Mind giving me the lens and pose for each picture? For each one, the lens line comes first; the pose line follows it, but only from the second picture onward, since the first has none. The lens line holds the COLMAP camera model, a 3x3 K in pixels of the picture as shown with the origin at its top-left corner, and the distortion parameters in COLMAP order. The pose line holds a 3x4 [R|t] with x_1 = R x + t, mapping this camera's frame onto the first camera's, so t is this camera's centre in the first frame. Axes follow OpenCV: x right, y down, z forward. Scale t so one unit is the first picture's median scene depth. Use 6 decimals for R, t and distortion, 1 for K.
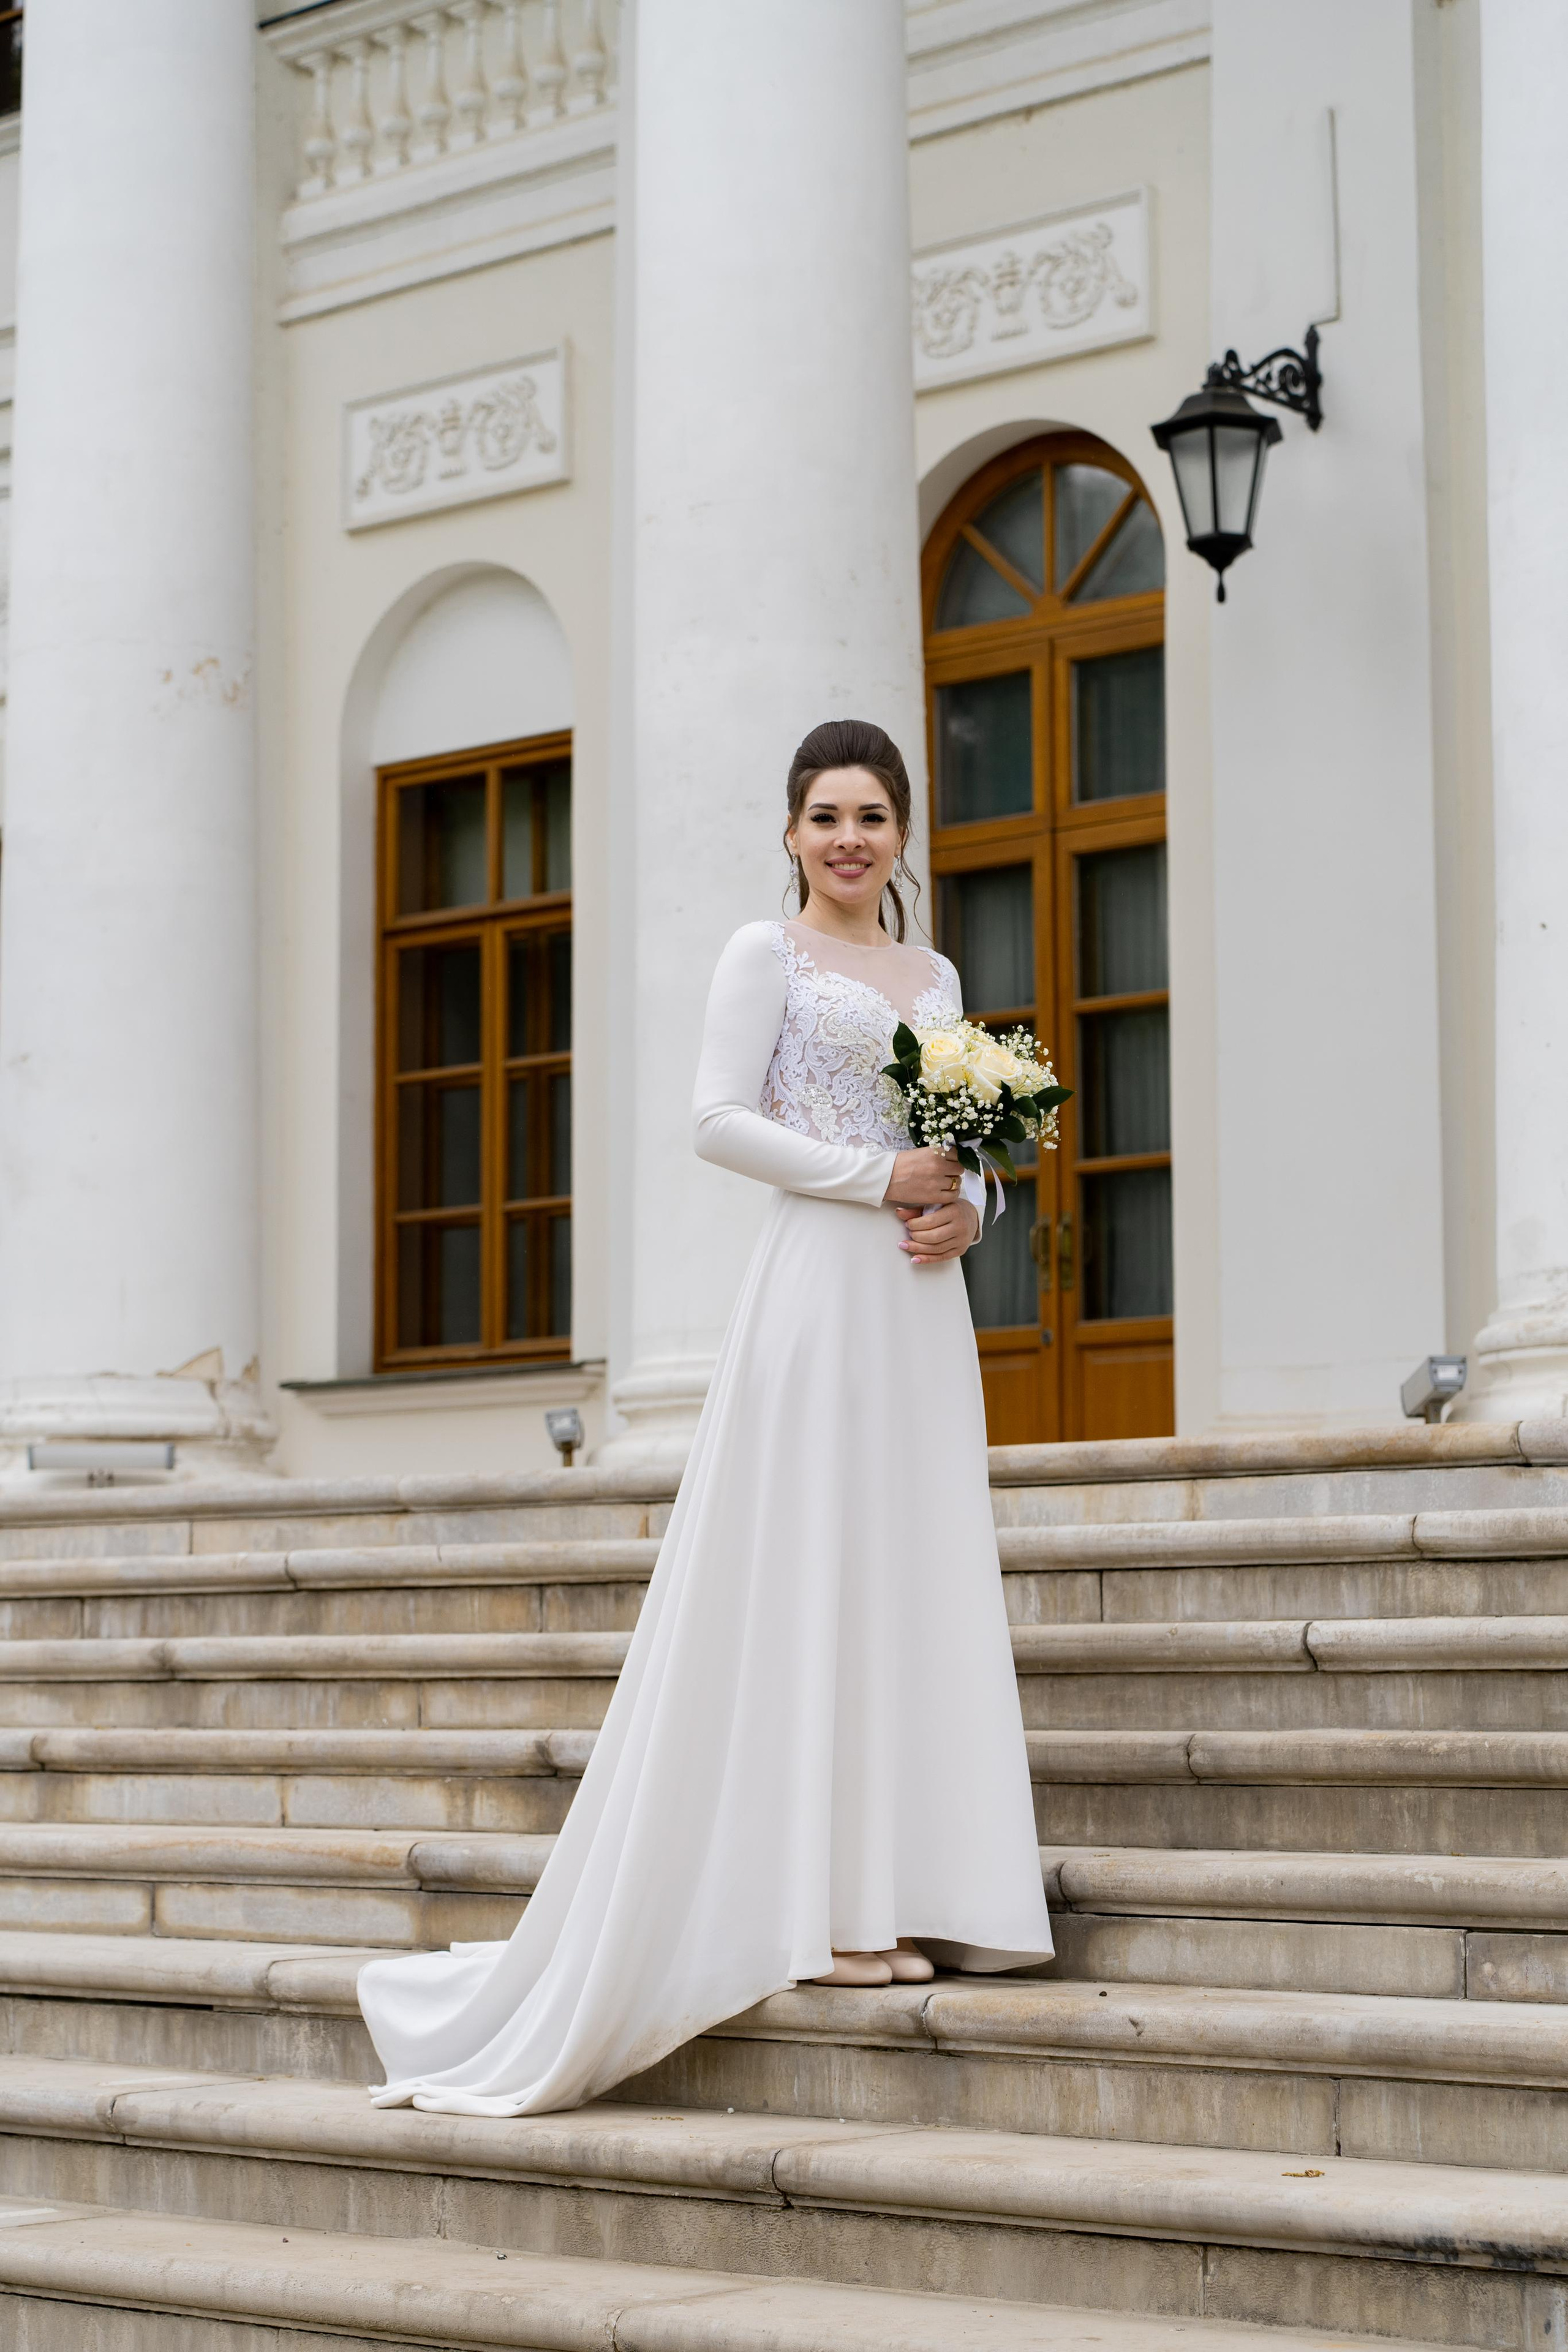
lens RADIAL K [[4494.2, 0, 796.7], [0, 4494.2, 1244.3], [0, 0, 1]] dist [0.007970, -0.034979]
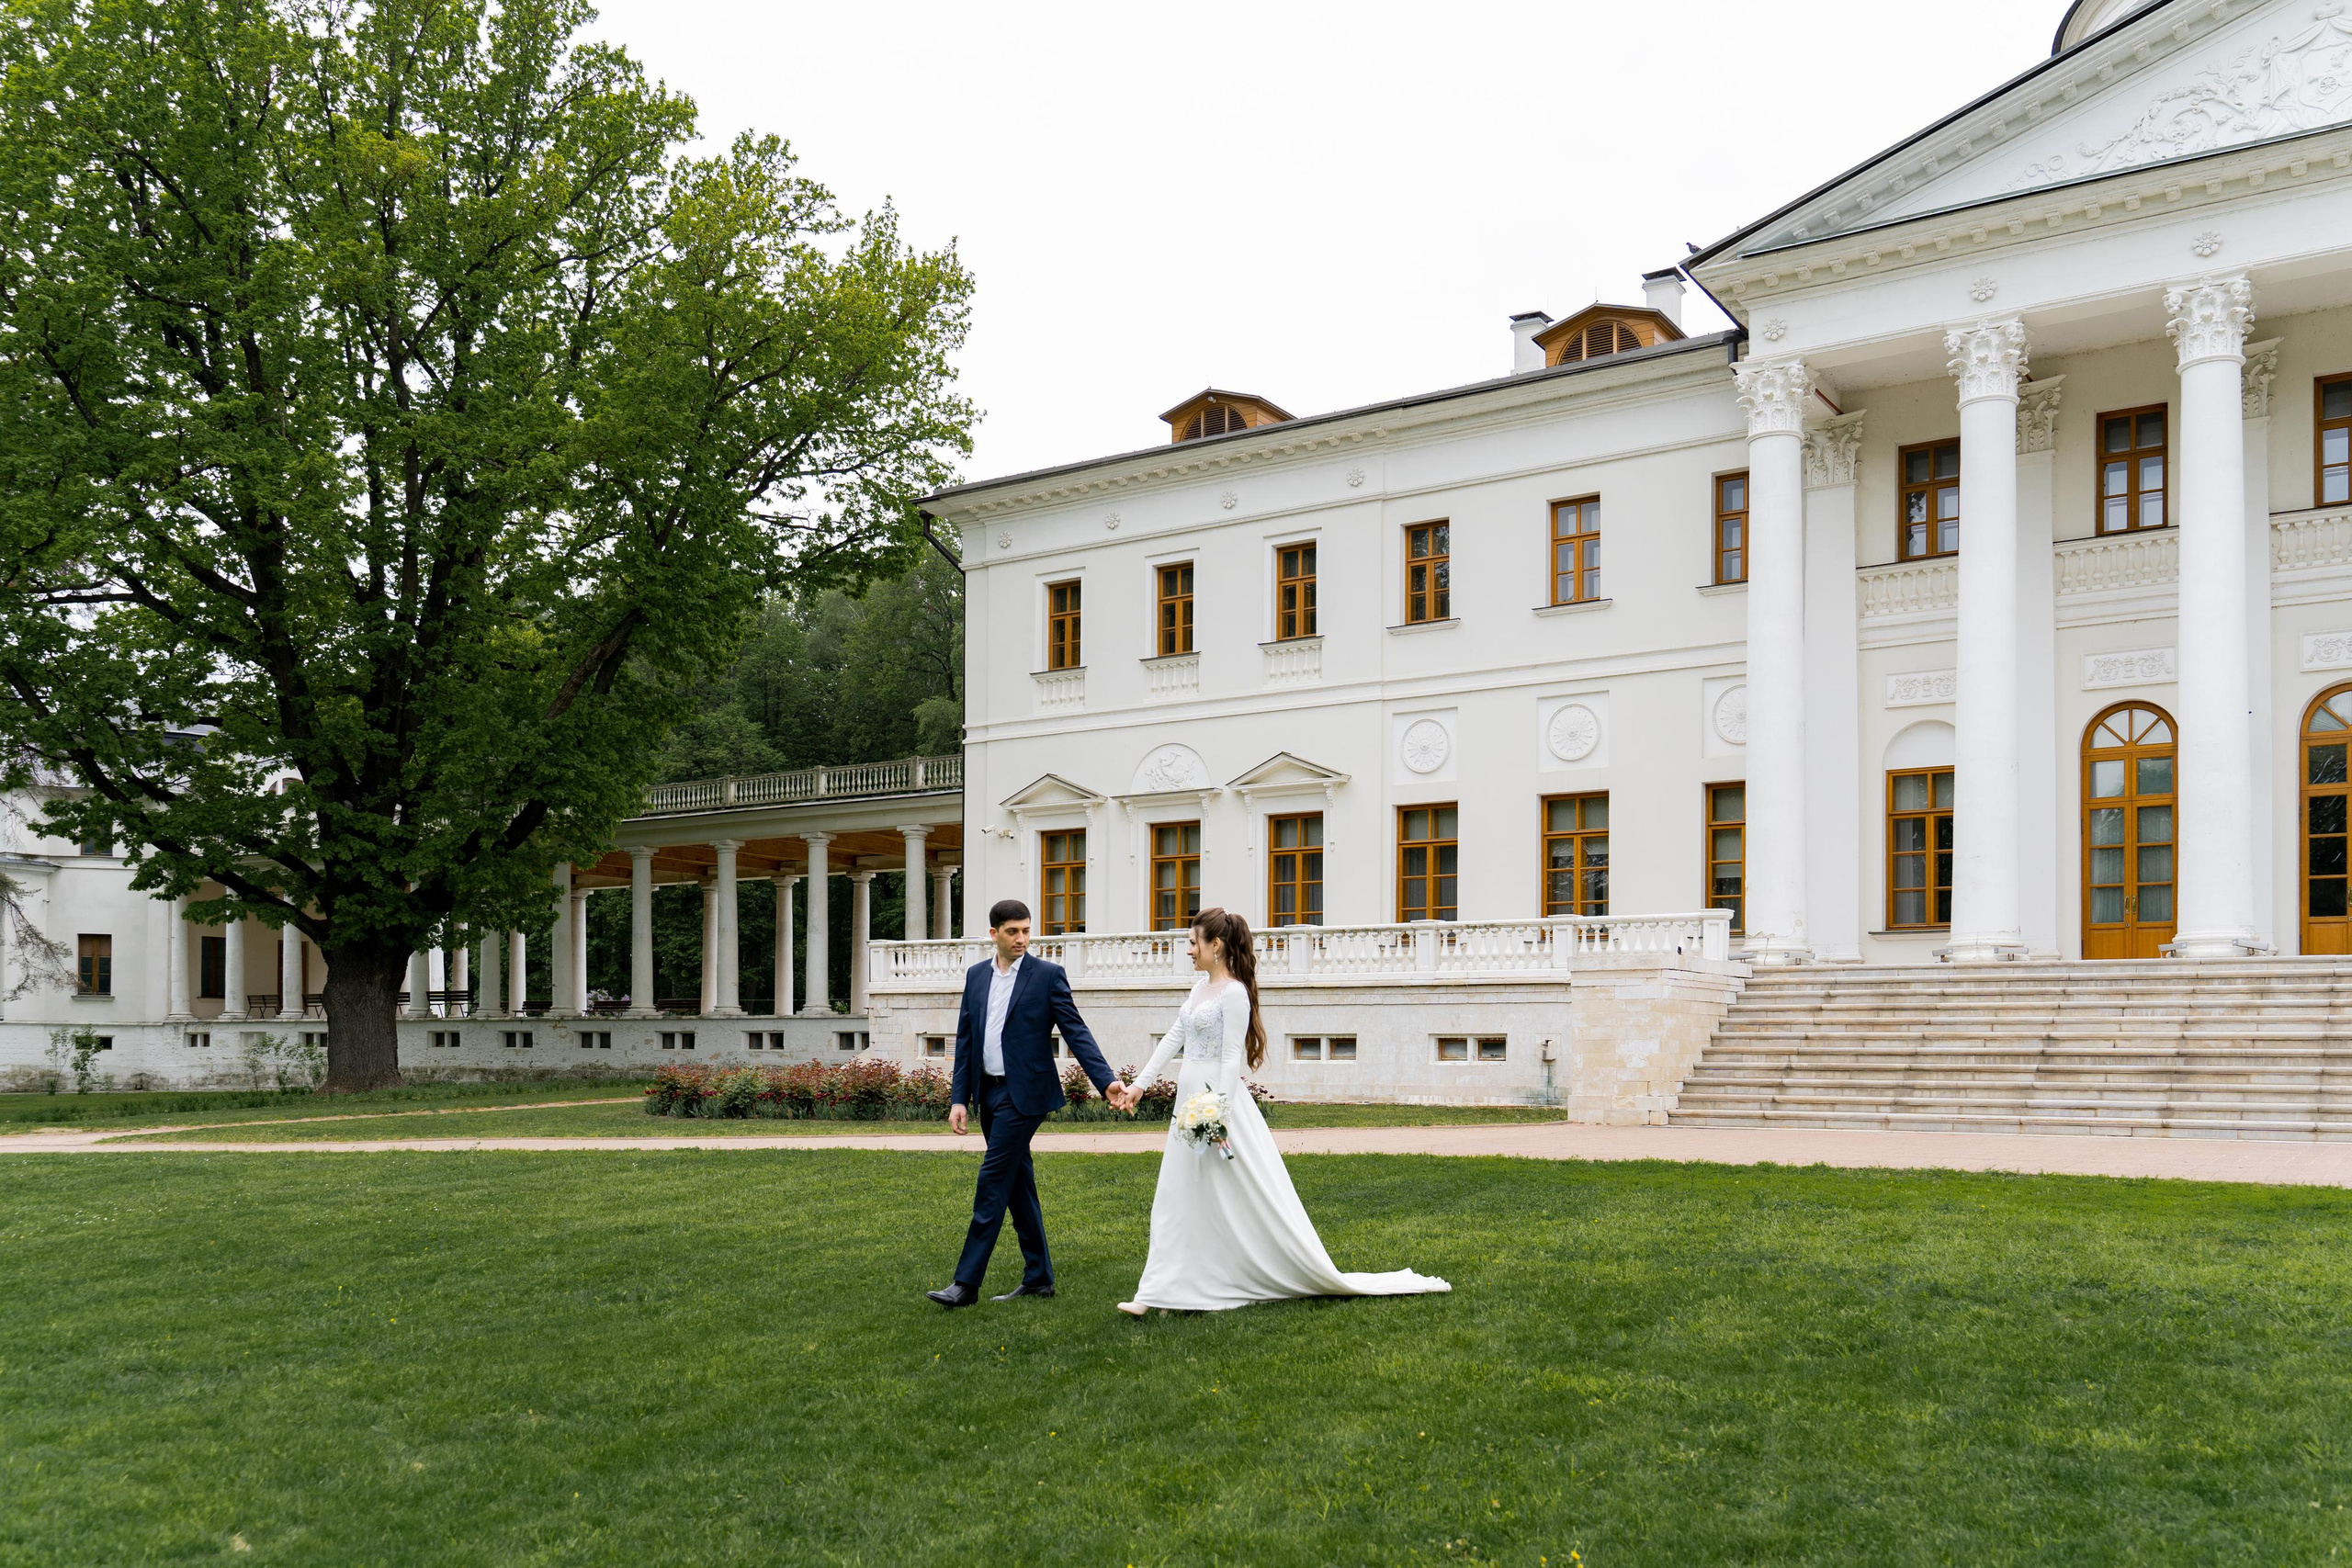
lens RADIAL K [[1946.0, 0, 1179.3], [0, 1946.0, 1037.1], [0, 0, 1]] dist [-0.005970, -0.000629]
pose [[0.993258, 0.013146, 0.115175, -1.148505], [-0.023206, 0.995987, 0.086443, -0.013075], [-0.113576, -0.088532, 0.989577, -0.759110]]
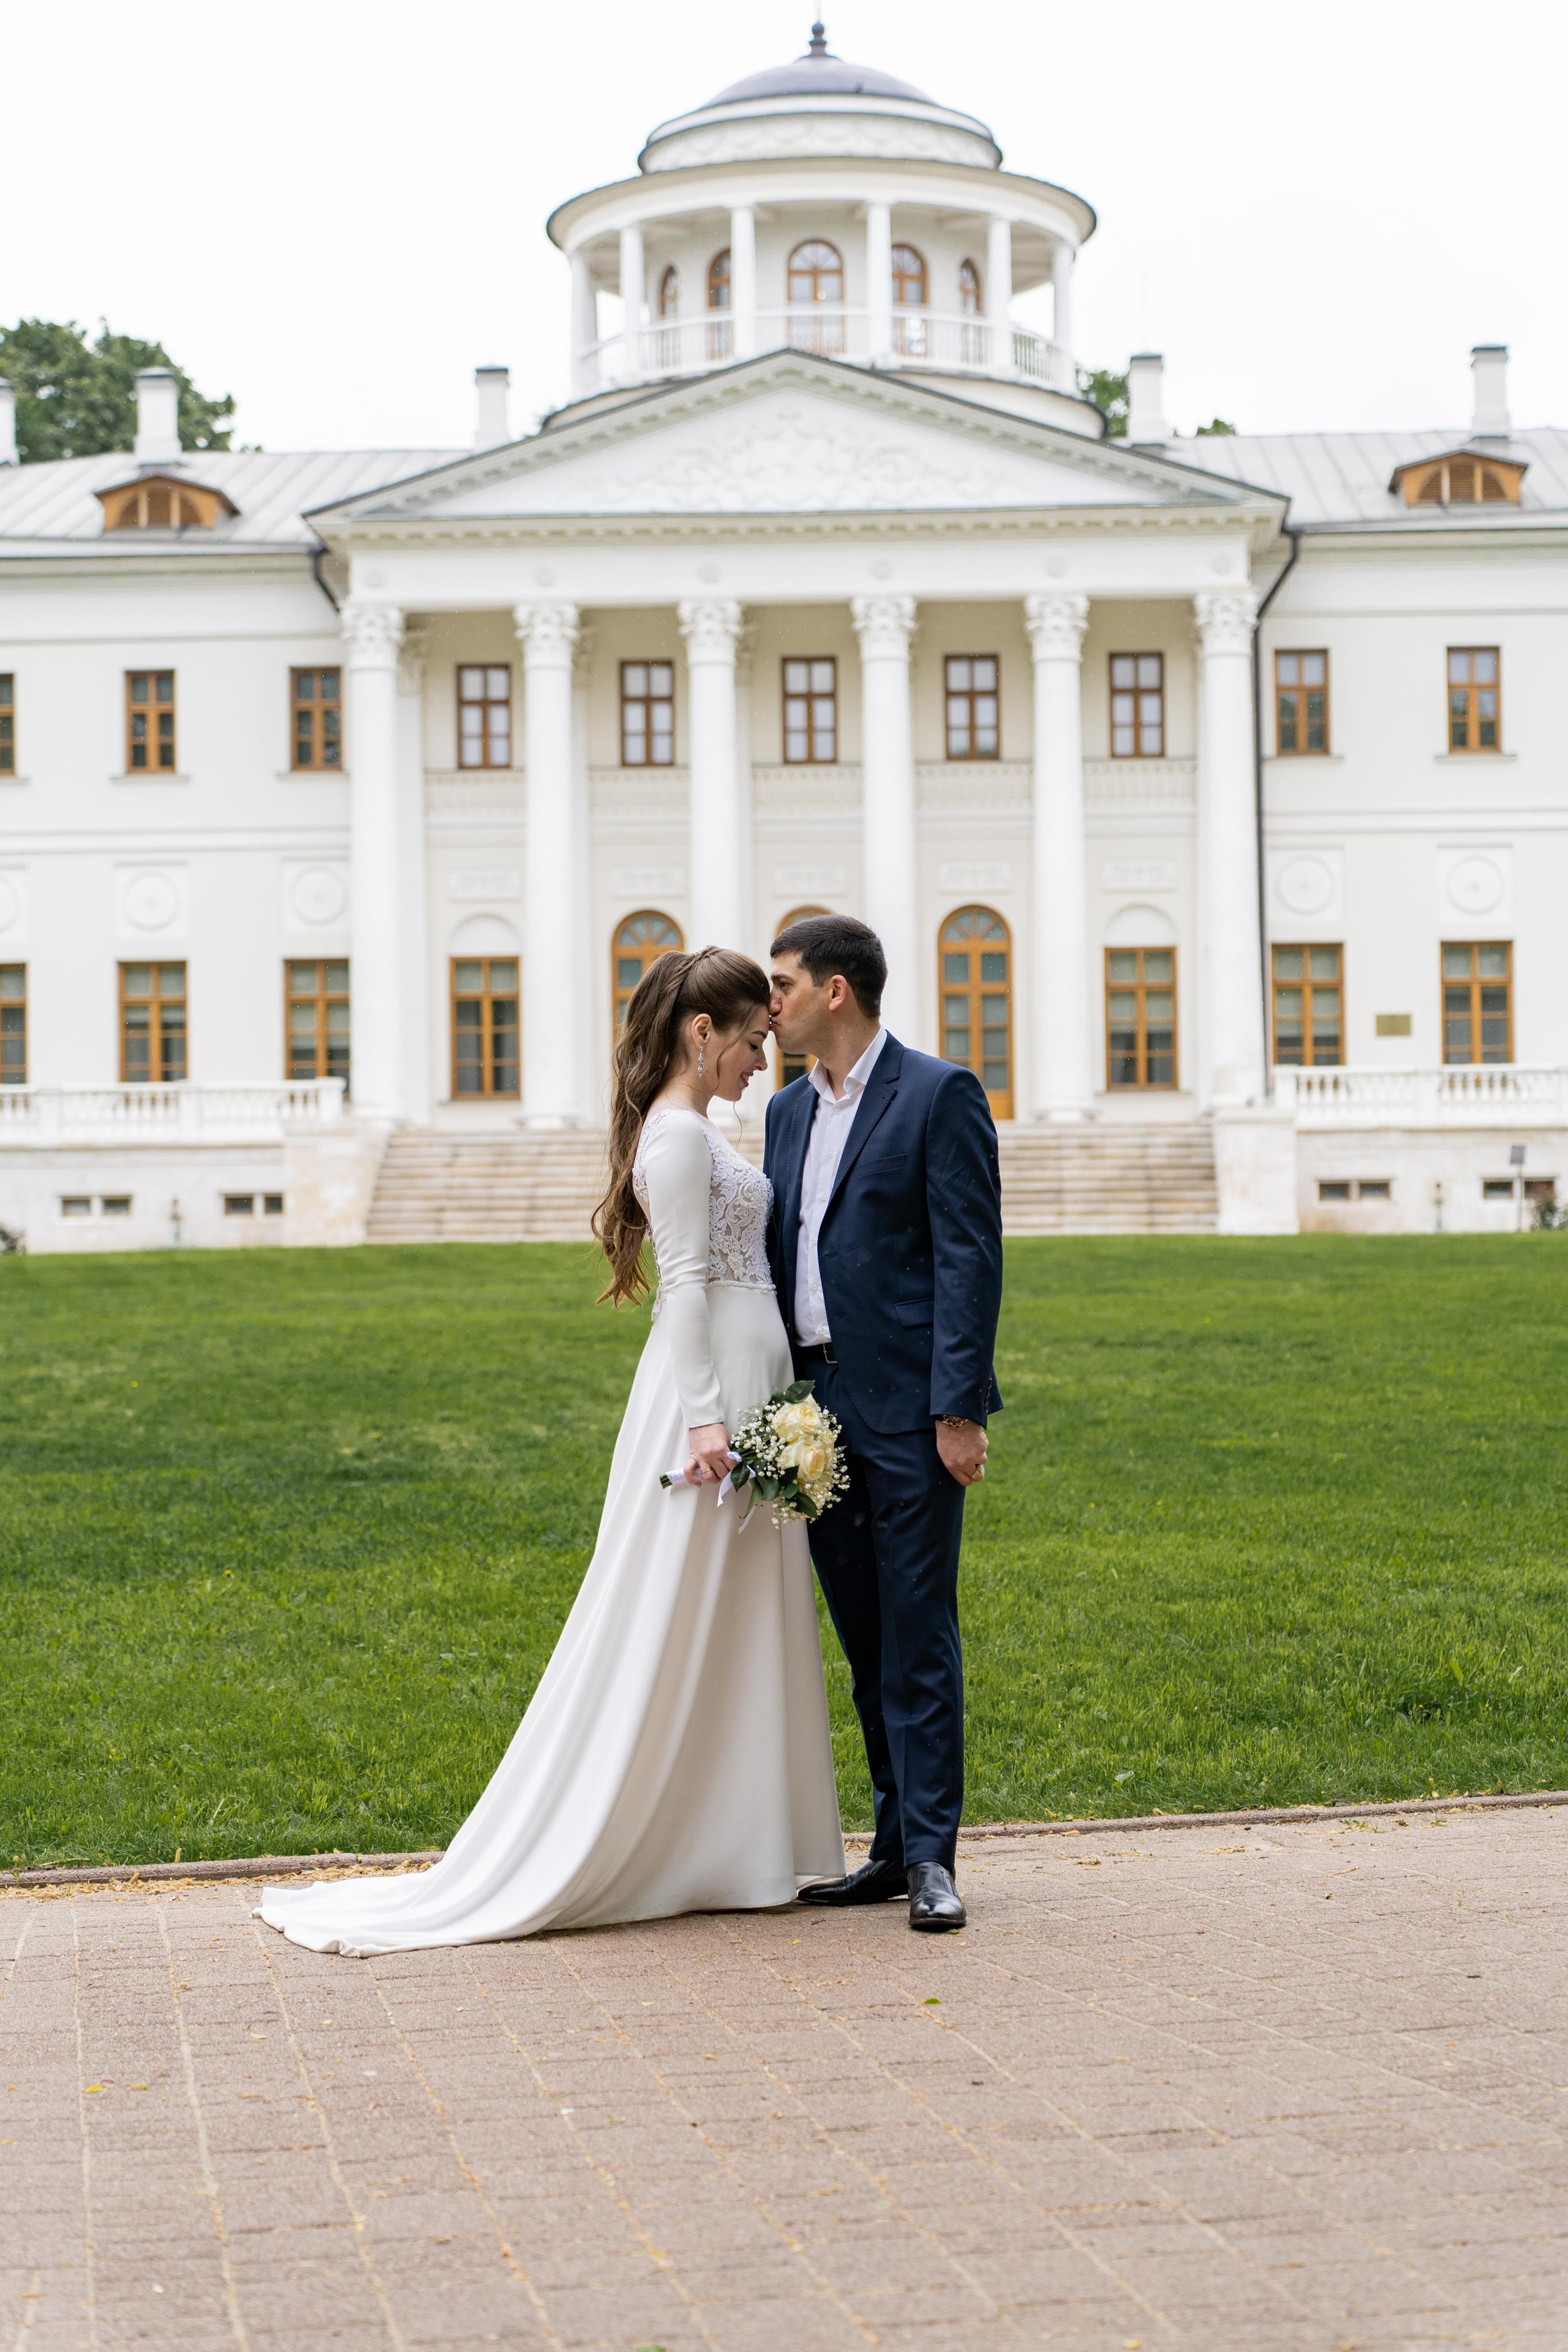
lens RADIAL K [[4356.2, 0, 821.2], [0, 4356.2, 1172.6], [0, 0, 1]] dist [-0.008210, 0.022531]
pose [[0.790985, 0.019328, 0.611530, -3.028040], [-0.052317, 0.997977, 0.036127, -0.090287], [-0.609594, -0.060570, 0.790396, -3.209025]]
